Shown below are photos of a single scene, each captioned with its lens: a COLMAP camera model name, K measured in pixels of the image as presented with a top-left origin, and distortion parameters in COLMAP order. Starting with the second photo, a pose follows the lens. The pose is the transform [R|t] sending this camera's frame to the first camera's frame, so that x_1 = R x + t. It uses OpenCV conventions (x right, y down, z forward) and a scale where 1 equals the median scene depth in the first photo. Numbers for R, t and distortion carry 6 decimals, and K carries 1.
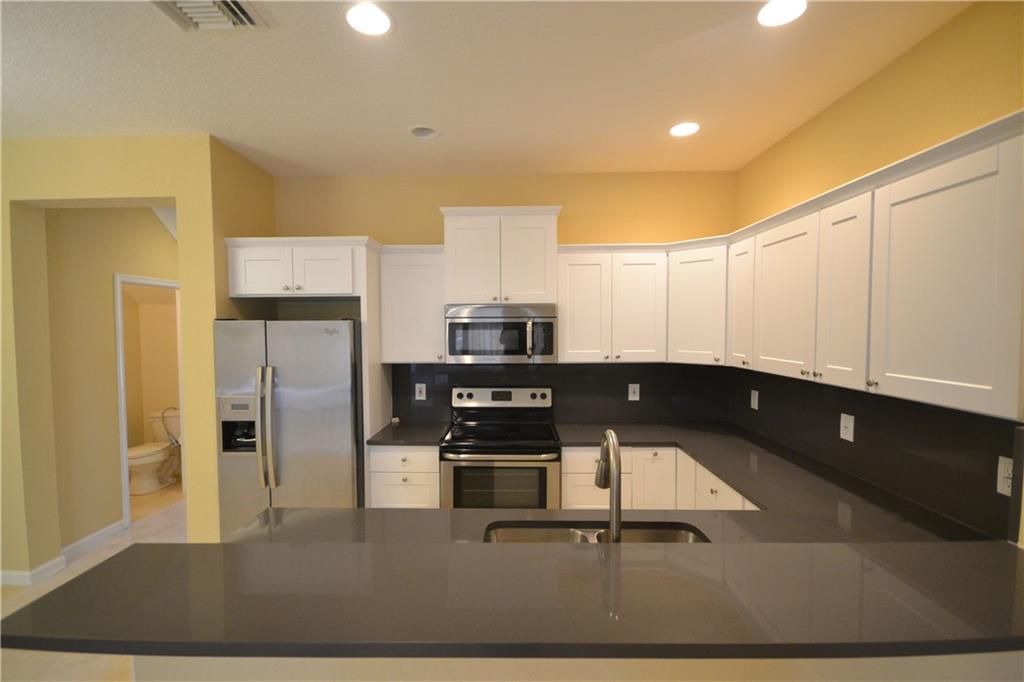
lens RADIAL K [[449.0, 0, 509.4], [0, 449.0, 346.0], [0, 0, 1]] dist [0.000657, -0.011070]
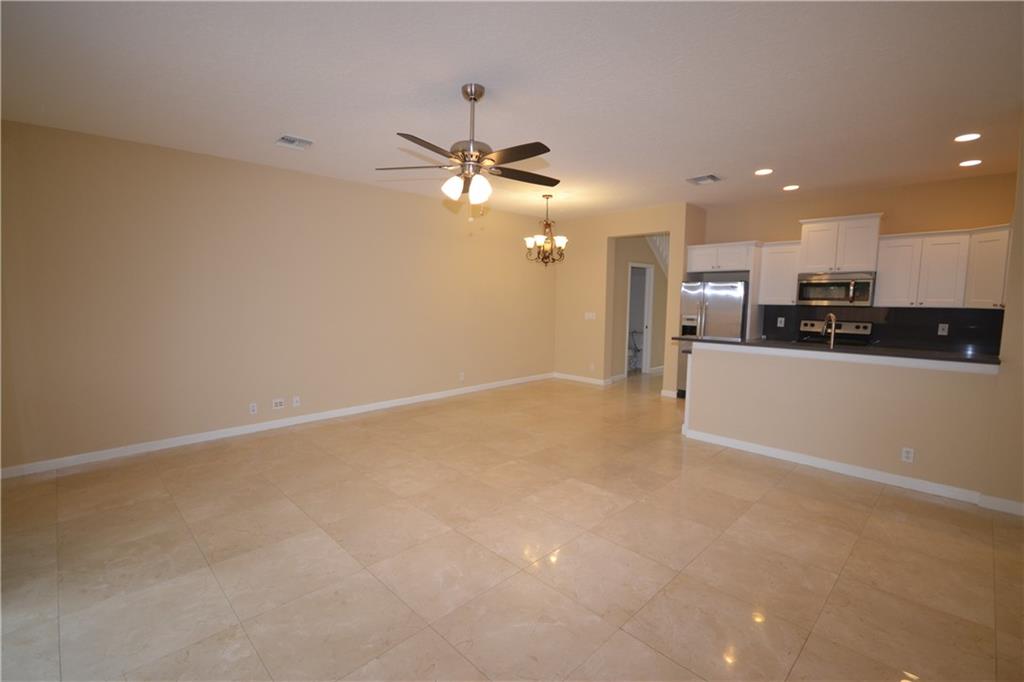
lens RADIAL K [[456.9, 0, 512.0], [0, 456.9, 341.0], [0, 0, 1]] dist [0.003574, 0.000253]
pose [[0.719409, 0.080262, -0.689934, 0.337238], [-0.036970, 0.996318, 0.077355, 0.086515], [0.693602, -0.030143, 0.719727, -1.207201]]
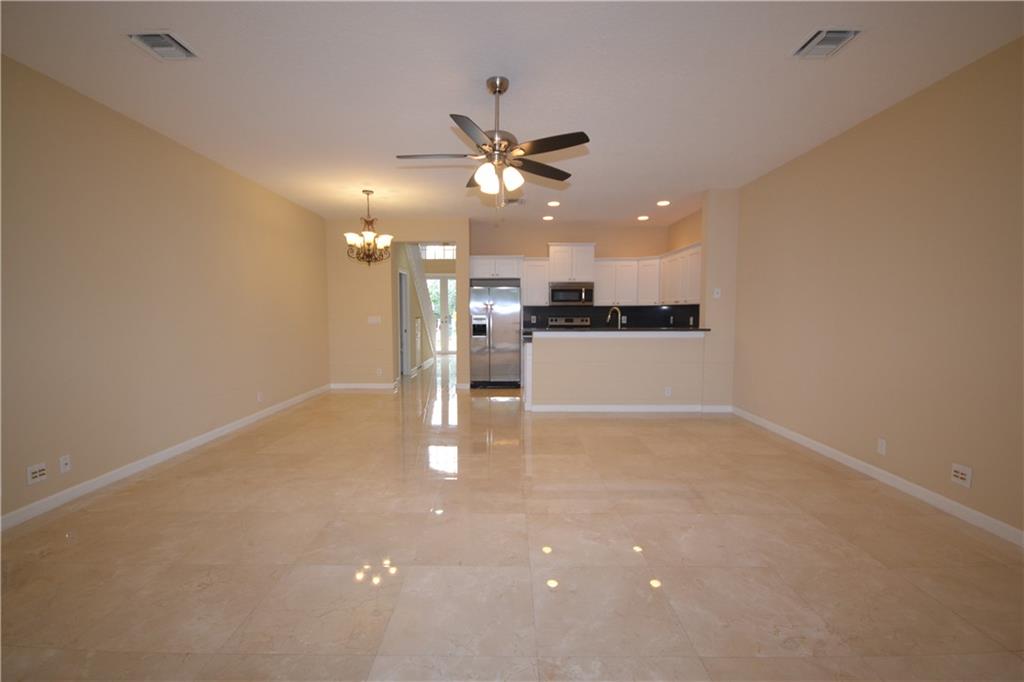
lens RADIAL K [[449.0, 0, 509.4], [0, 449.0, 346.0], [0, 0, 1]] dist [0.000657, -0.011070]
pose [[0.999875, 0.001506, 0.015753, -0.411465], [-0.002148, 0.999164, 0.040834, 0.165786], [-0.015679, -0.040863, 0.999042, -1.534031]]
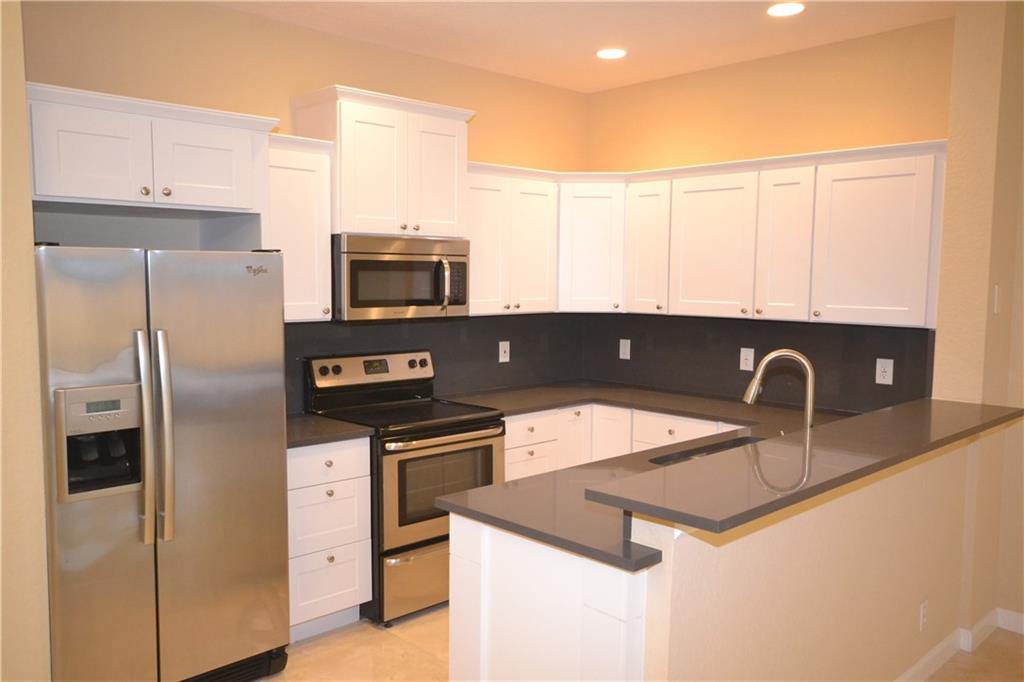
lens RADIAL K [[814.6, 0, 491.8], [0, 814.6, 345.7], [0, 0, 1]] dist [0.000202, -0.003778]
pose [[0.719275, -0.049917, 0.692929, -0.840887], [0.019080, 0.998458, 0.052121, 0.018074], [-0.694463, -0.024268, 0.719119, -0.033776]]
